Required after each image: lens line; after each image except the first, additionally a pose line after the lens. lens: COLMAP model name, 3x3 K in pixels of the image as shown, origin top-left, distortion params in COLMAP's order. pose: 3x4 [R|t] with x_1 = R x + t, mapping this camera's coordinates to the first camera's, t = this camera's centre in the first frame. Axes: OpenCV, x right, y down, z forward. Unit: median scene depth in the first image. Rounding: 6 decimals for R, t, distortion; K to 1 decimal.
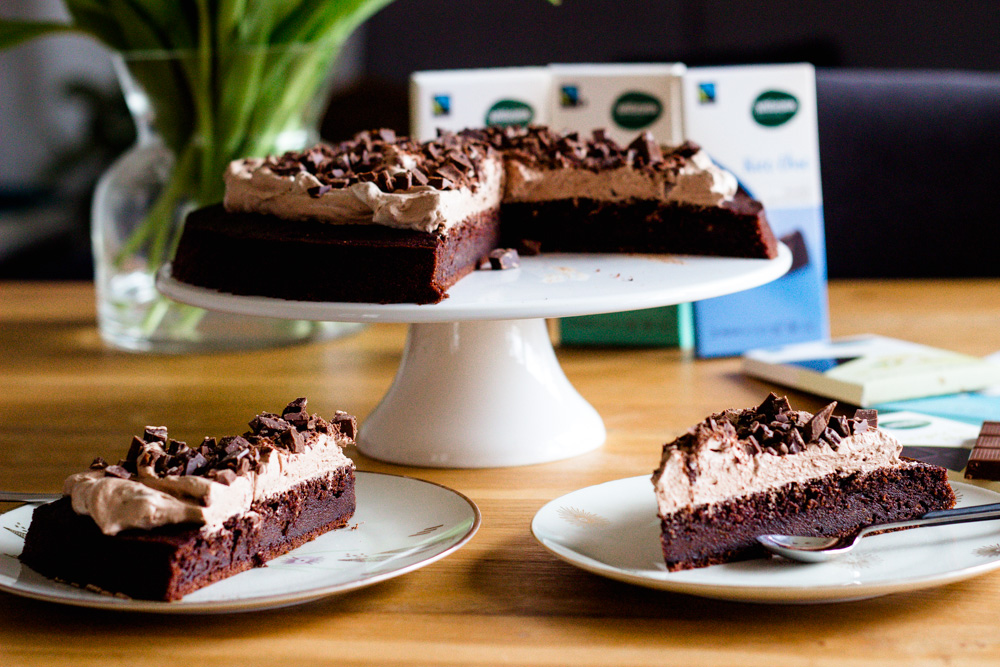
lens RADIAL K [[2510.7, 0, 502.0], [0, 2510.7, 334.9], [0, 0, 1]] dist [-0.110062, 0.000000]
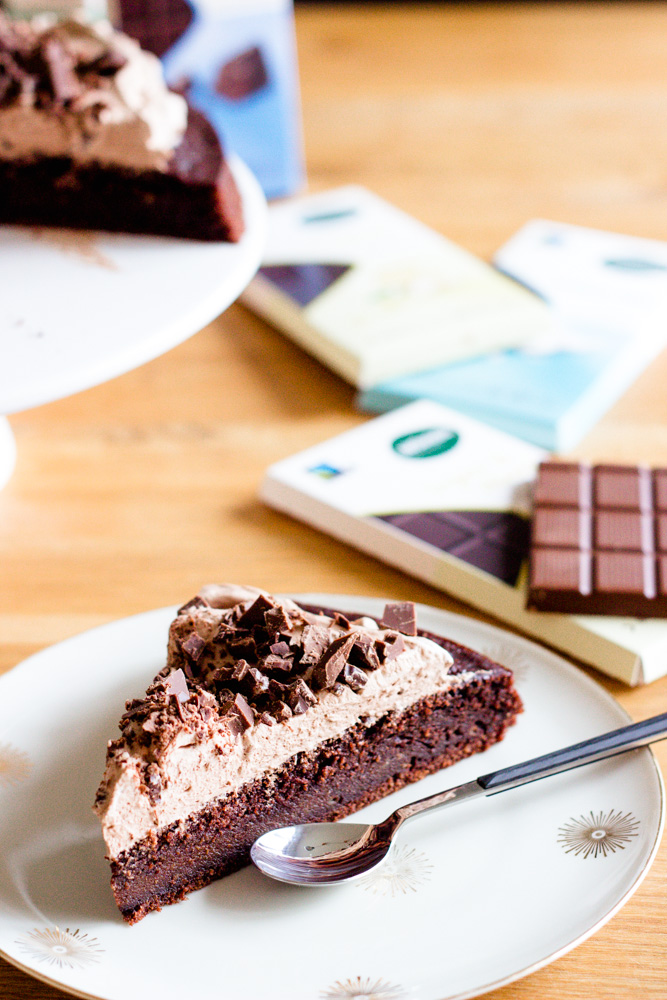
lens RADIAL K [[2510.7, 0, 331.2], [0, 2510.7, 499.1], [0, 0, 1]] dist [-0.110062, 0.000000]
pose [[0.985547, -0.068088, 0.155115, 0.023385], [0.014132, 0.945522, 0.325252, -0.226948], [-0.168811, -0.318359, 0.932819, 0.382820]]
